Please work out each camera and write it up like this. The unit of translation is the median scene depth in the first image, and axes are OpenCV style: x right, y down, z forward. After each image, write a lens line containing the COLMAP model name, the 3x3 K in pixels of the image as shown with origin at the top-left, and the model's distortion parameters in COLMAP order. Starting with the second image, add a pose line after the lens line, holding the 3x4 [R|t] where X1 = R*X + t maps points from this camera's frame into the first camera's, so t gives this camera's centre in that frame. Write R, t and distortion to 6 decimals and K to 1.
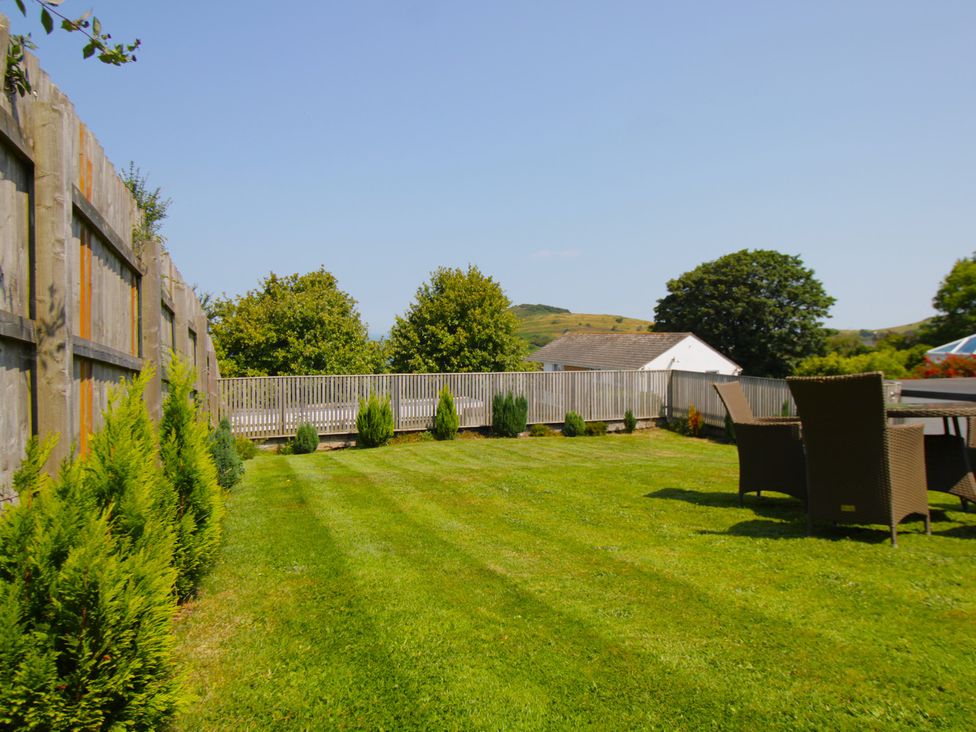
lens RADIAL K [[671.8, 0, 490.5], [0, 671.8, 373.4], [0, 0, 1]] dist [0.006522, -0.012247]
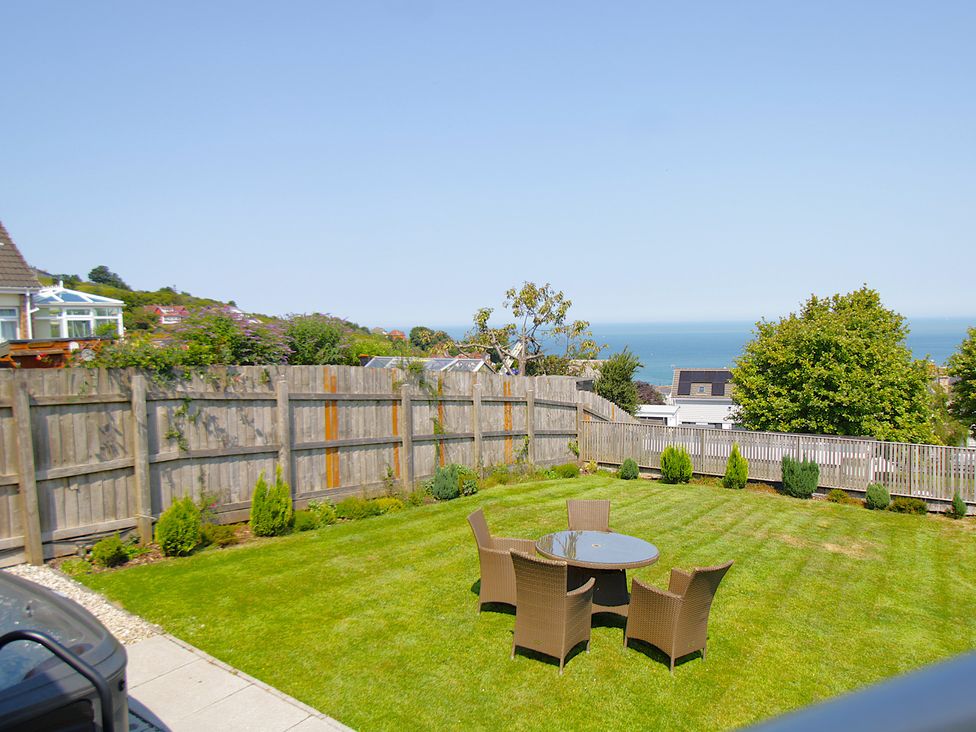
lens RADIAL K [[624.2, 0, 506.8], [0, 624.2, 366.2], [0, 0, 1]] dist [0.004803, -0.014591]
pose [[0.580077, 0.038186, -0.813666, 0.202242], [-0.026226, 0.999258, 0.028199, -0.046983], [0.814139, 0.004982, 0.580649, 0.007834]]
